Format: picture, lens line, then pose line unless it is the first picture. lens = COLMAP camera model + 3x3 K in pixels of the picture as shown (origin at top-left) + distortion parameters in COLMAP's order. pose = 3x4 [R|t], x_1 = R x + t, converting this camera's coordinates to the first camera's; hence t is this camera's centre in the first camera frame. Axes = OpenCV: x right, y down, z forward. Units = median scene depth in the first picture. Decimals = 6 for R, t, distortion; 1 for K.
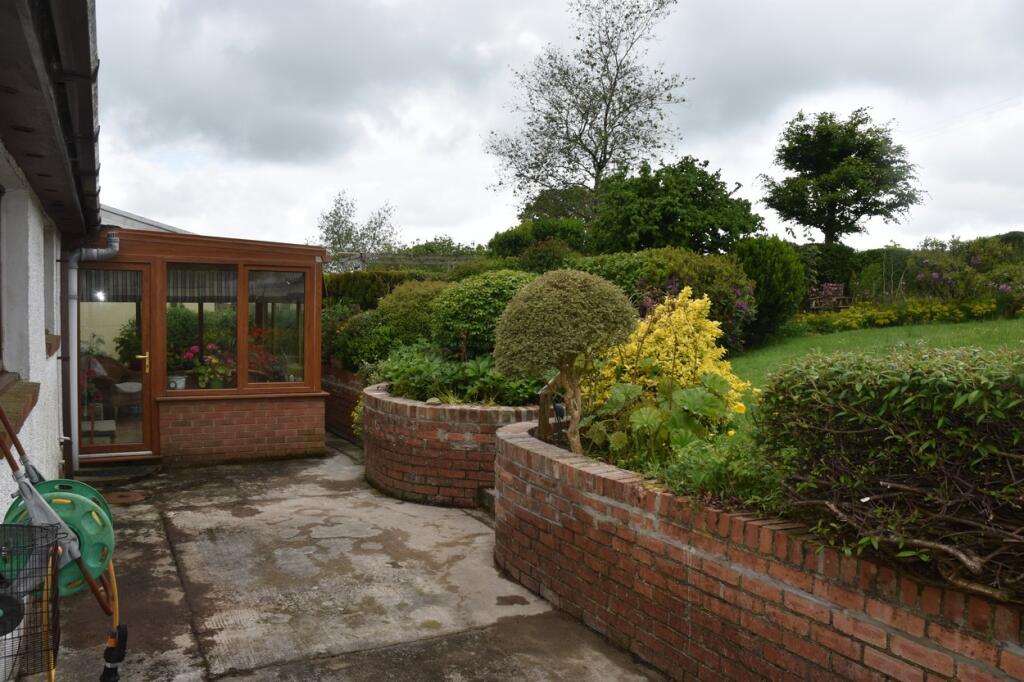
lens RADIAL K [[805.5, 0, 511.2], [0, 805.5, 346.6], [0, 0, 1]] dist [-0.156881, 0.137048]
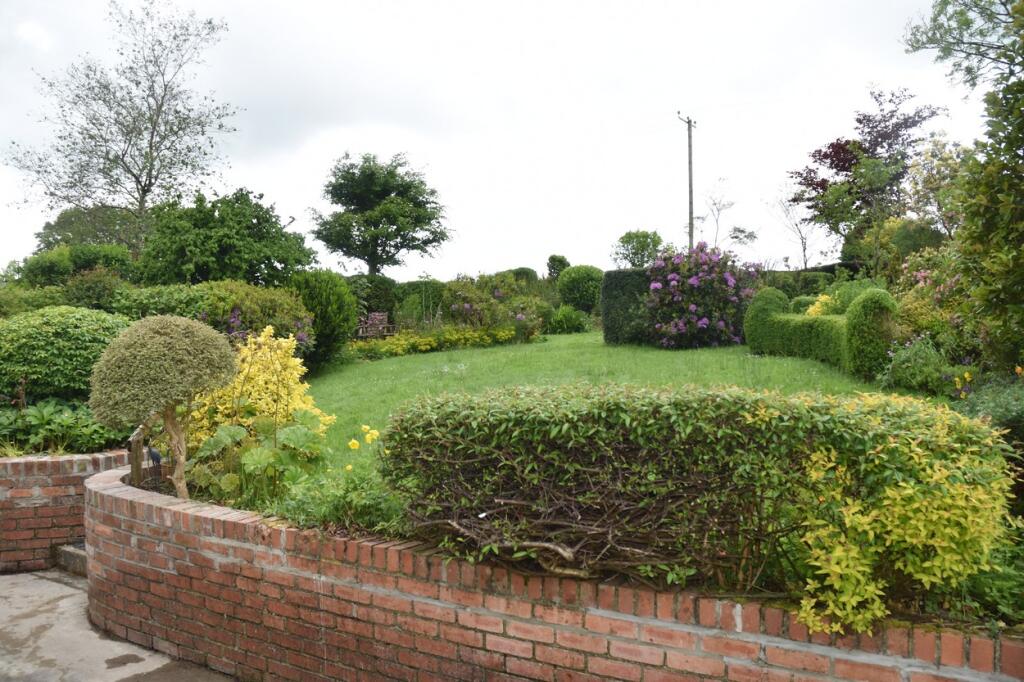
lens RADIAL K [[805.5, 0, 511.6], [0, 805.5, 337.2], [0, 0, 1]] dist [-0.156881, 0.137048]
pose [[0.839229, -0.013977, 0.543599, -0.088205], [0.035628, 0.998935, -0.029318, -0.021294], [-0.542610, 0.043972, 0.838833, -0.042740]]
